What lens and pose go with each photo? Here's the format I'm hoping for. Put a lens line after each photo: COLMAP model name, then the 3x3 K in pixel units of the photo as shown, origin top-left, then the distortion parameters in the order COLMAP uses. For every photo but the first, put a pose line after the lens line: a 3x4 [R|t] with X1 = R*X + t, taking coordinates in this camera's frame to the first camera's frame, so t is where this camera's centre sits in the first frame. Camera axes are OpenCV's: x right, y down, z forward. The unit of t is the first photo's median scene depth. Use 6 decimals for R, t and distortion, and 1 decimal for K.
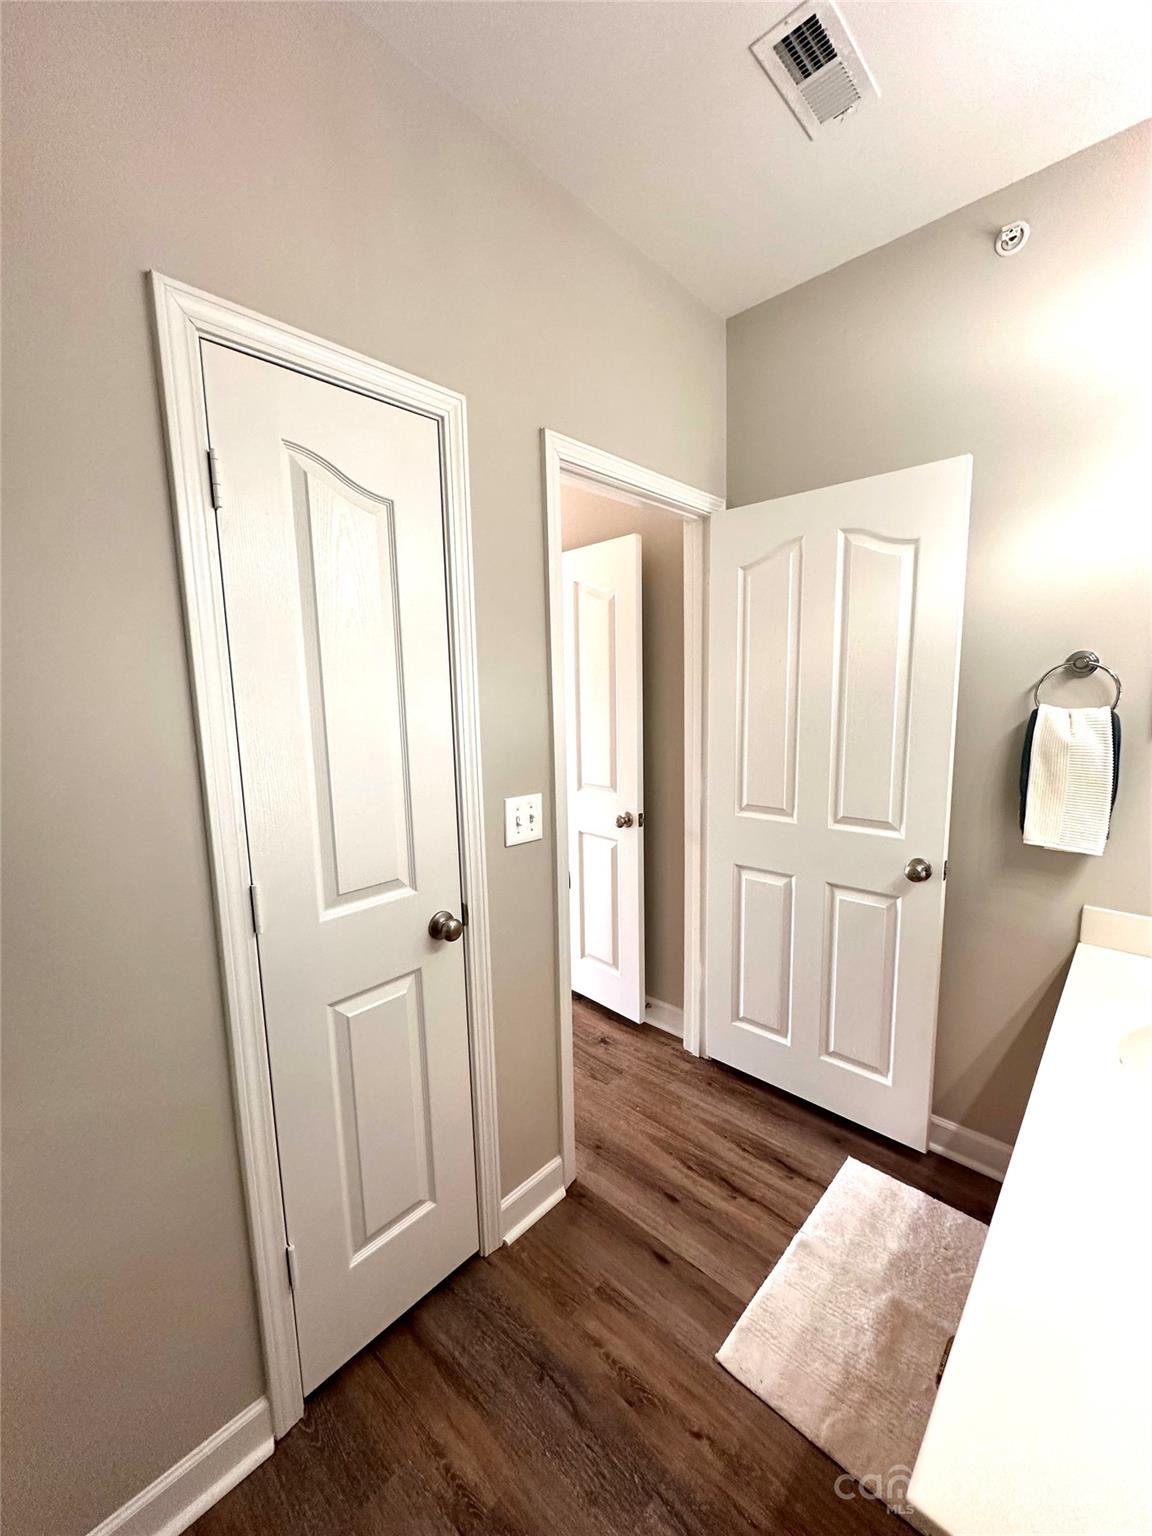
lens RADIAL K [[609.6, 0, 567.3], [0, 609.6, 762.2], [0, 0, 1]] dist [-0.003787, 0.000473]
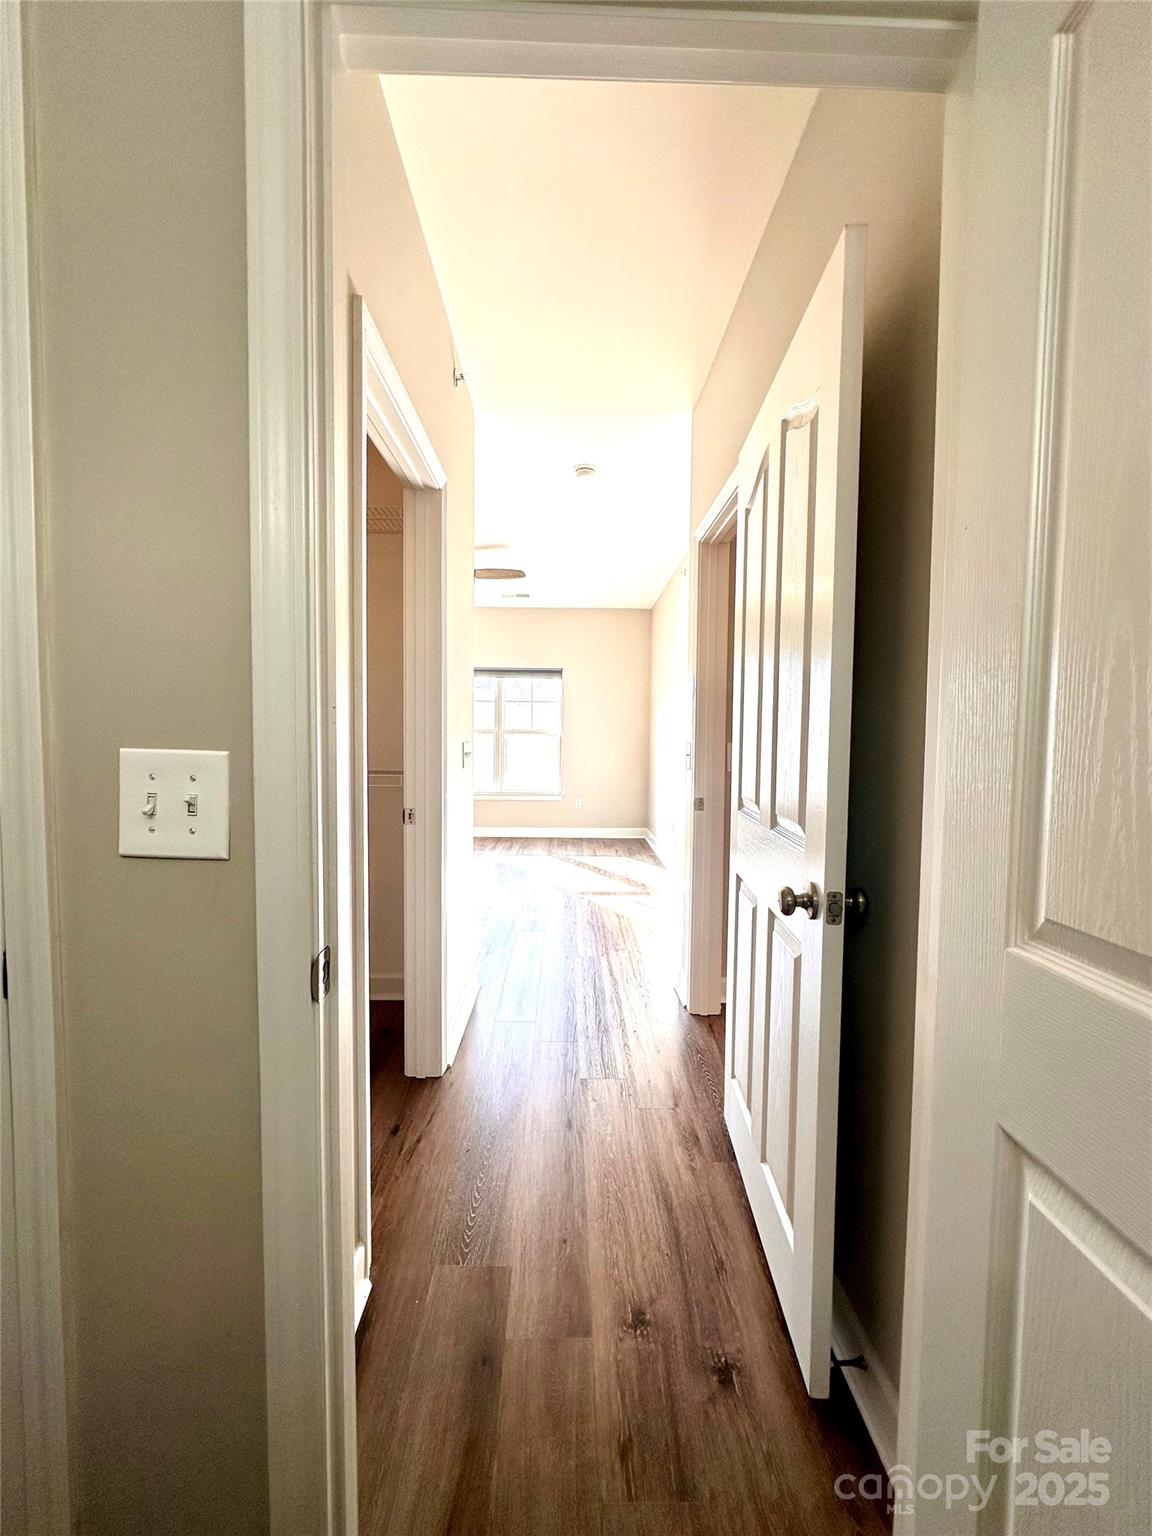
lens RADIAL K [[609.6, 0, 574.5], [0, 609.6, 770.2], [0, 0, 1]] dist [-0.003787, 0.000473]
pose [[0.704190, 0.068796, -0.706671, 0.275845], [-0.115297, 0.993164, -0.018206, 0.028013], [0.700588, 0.094298, 0.707308, 0.558953]]
